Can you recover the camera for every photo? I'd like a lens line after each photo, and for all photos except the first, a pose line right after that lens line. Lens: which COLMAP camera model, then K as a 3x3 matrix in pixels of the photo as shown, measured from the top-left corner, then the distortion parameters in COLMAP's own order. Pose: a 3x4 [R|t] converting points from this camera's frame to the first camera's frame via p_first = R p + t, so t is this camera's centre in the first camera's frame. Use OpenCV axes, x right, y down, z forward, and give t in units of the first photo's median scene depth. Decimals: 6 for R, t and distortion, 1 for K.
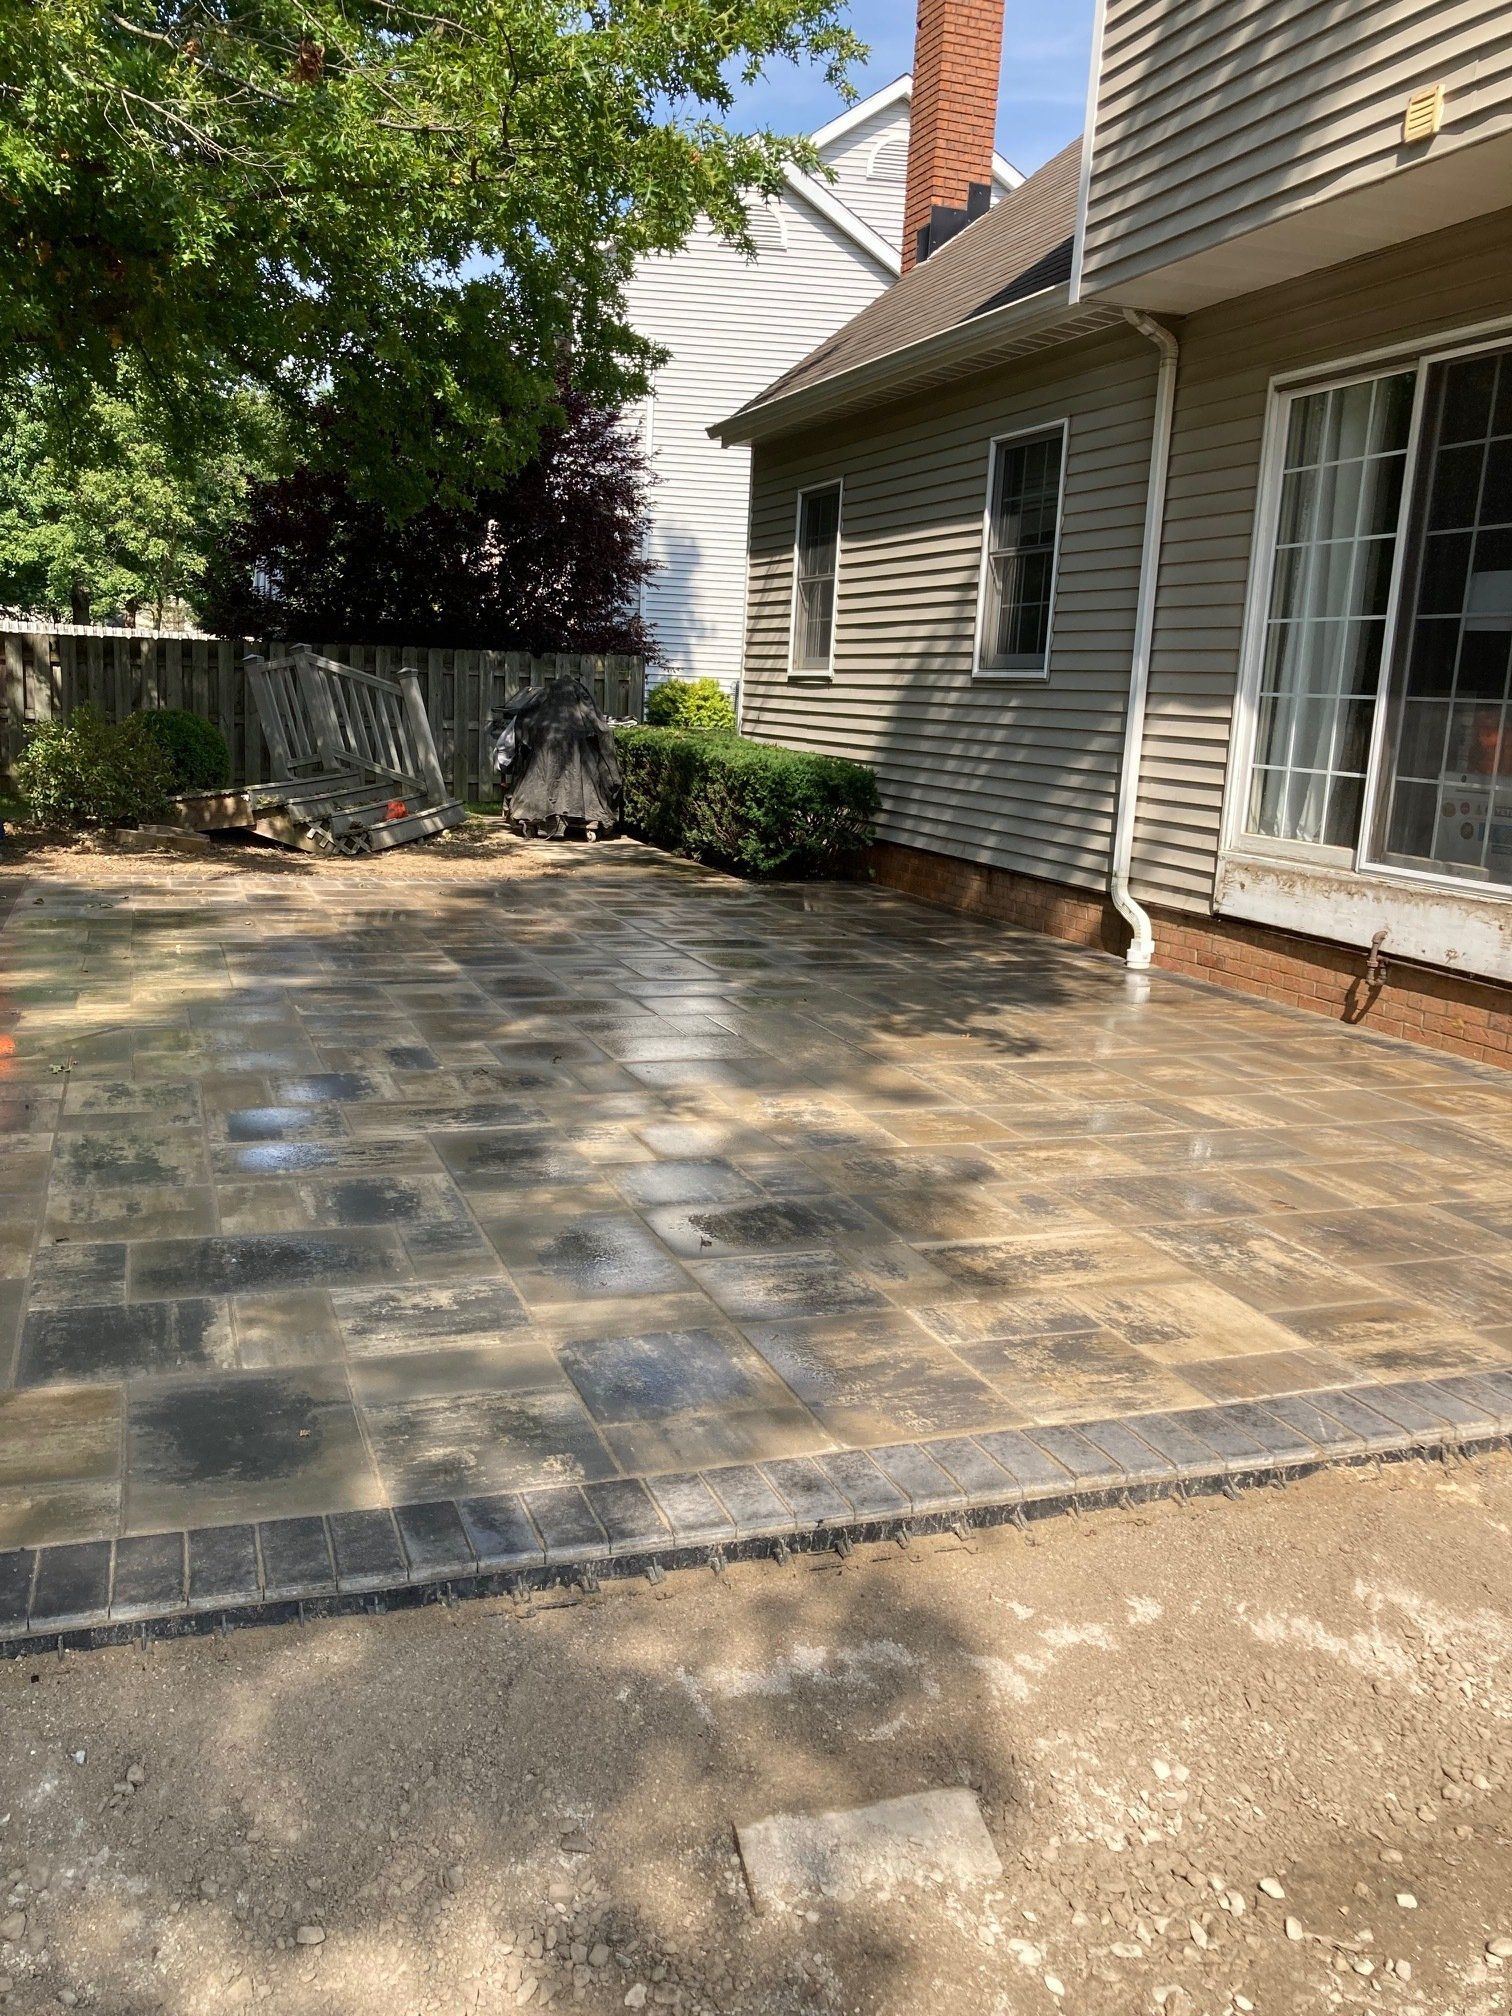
lens RADIAL K [[1657.0, 0, 746.0], [0, 1657.0, 1022.5], [0, 0, 1]] dist [0.017295, -0.011342]
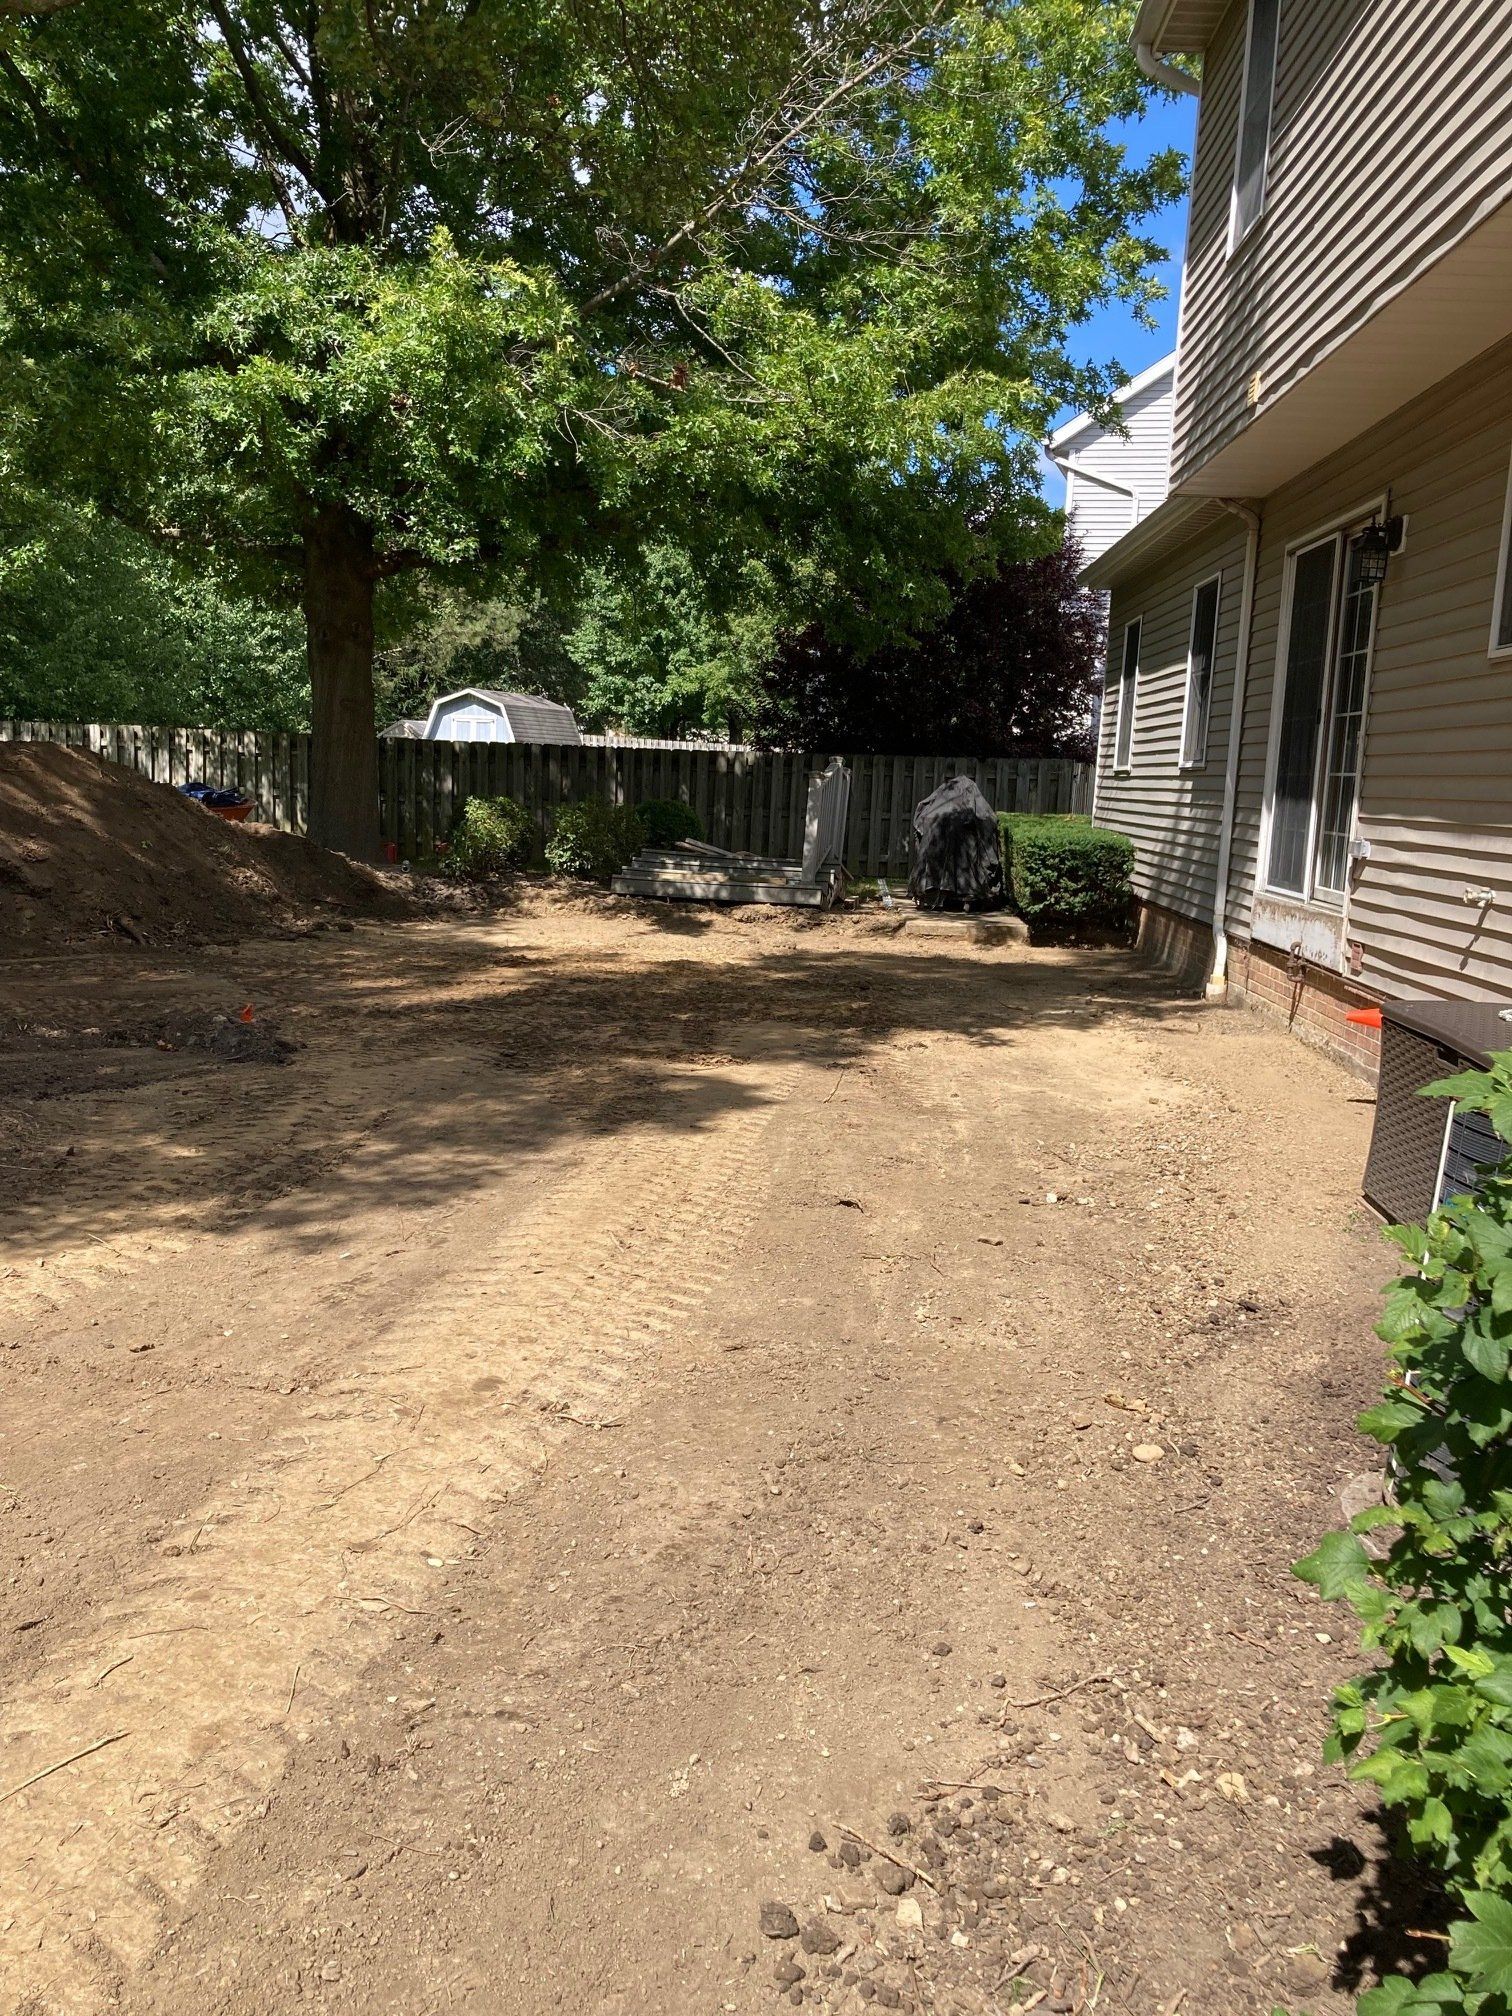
lens RADIAL K [[1663.2, 0, 751.1], [0, 1663.2, 1011.1], [0, 0, 1]] dist [0.010860, -0.005162]
pose [[0.922363, 0.048078, -0.383321, 0.427558], [-0.076235, 0.995367, -0.058597, 0.101529], [0.378728, 0.083270, 0.921755, -0.376731]]
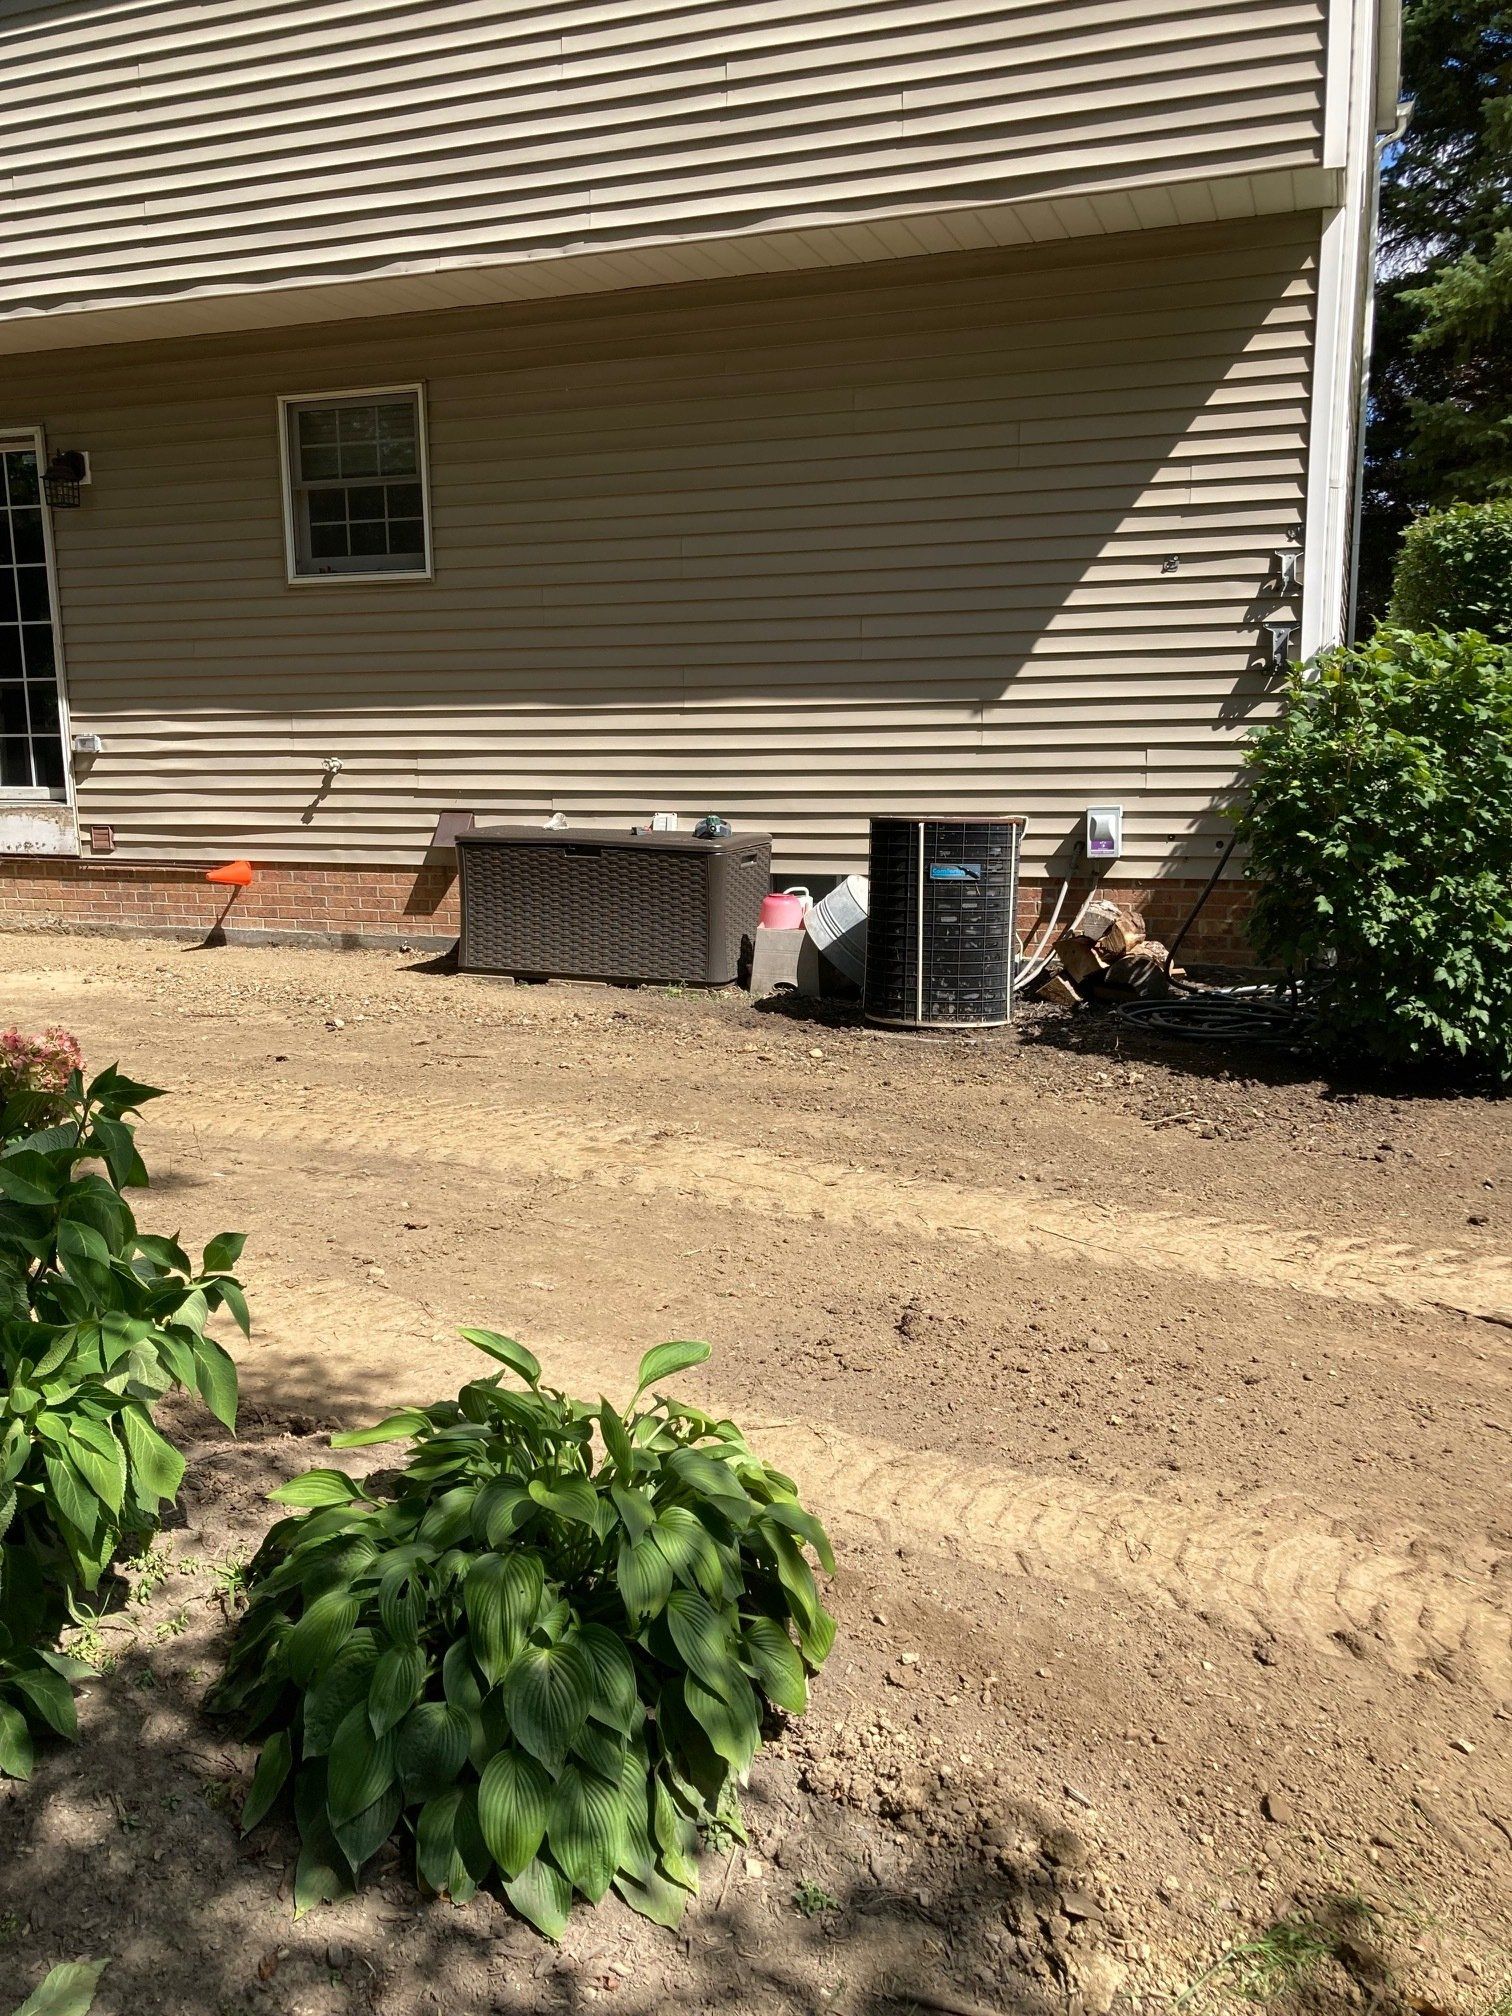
lens RADIAL K [[1704.3, 0, 763.2], [0, 1704.3, 1015.2], [0, 0, 1]] dist [0.013947, 0.003822]
pose [[0.642357, -0.187861, 0.743024, -0.277720], [0.194266, 0.977742, 0.079260, 0.097456], [-0.741376, 0.093431, 0.664554, -0.437921]]
